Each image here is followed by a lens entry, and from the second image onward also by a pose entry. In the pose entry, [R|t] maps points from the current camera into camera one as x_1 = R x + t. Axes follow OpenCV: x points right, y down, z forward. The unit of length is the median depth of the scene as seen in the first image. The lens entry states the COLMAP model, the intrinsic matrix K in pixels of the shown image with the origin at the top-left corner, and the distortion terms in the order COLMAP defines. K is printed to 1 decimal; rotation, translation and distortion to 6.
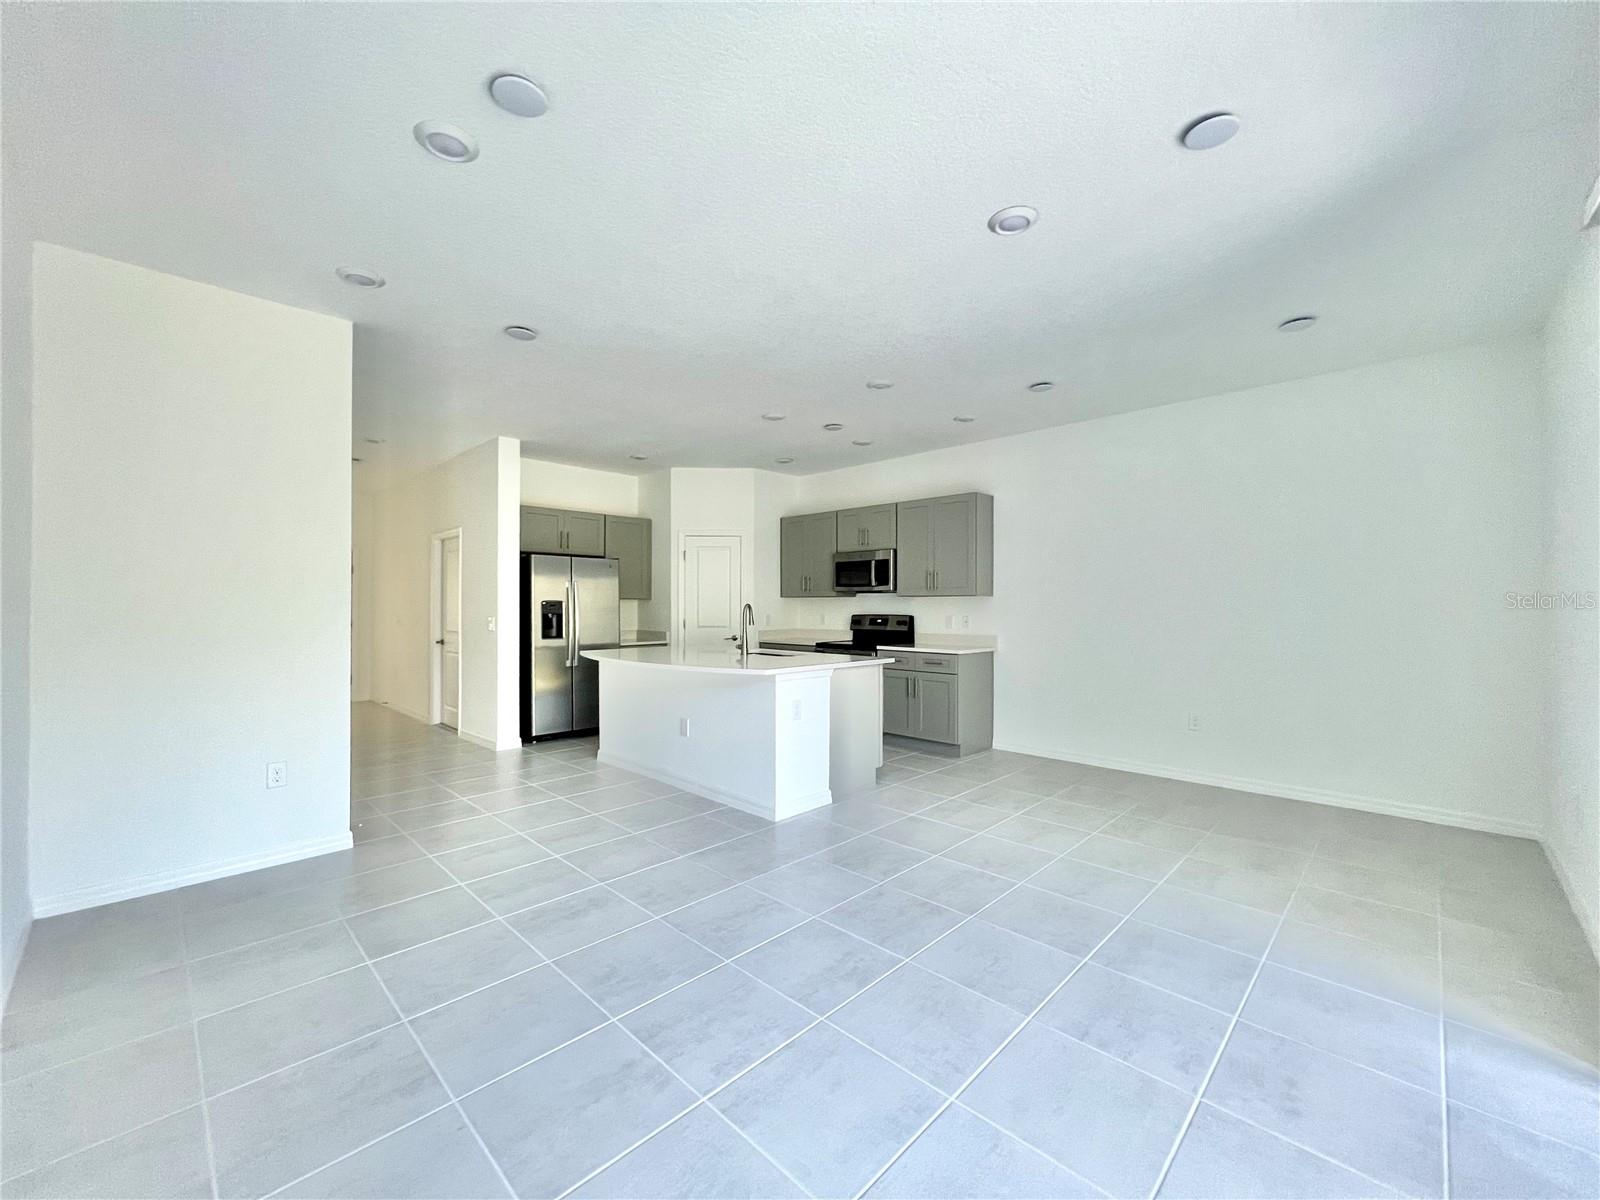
lens RADIAL K [[644.1, 0, 791.1], [0, 644.1, 604.0], [0, 0, 1]] dist [-0.000232, -0.000019]
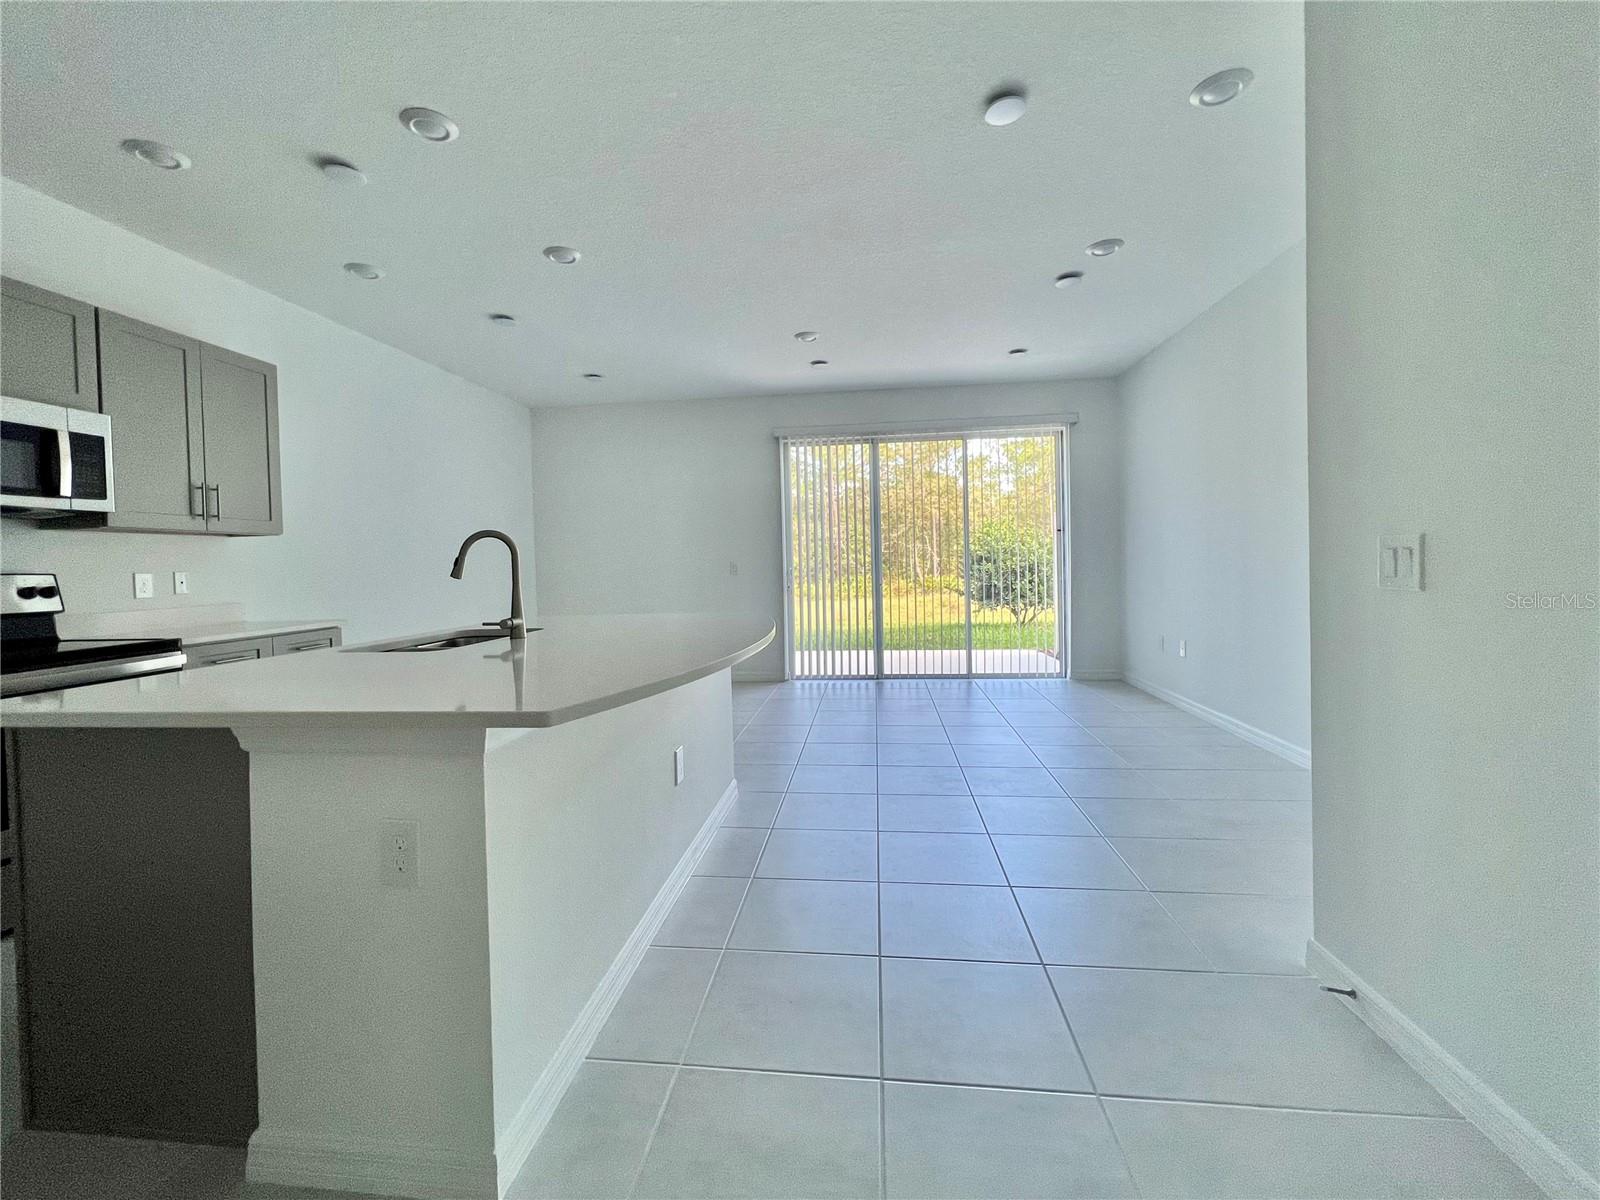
lens RADIAL K [[644.1, 0, 791.1], [0, 644.1, 604.0], [0, 0, 1]] dist [-0.000232, -0.000019]
pose [[-0.610241, -0.043650, 0.791012, -0.465399], [0.011866, 0.997865, 0.064220, 0.017669], [-0.792127, 0.048576, -0.608420, 0.906233]]
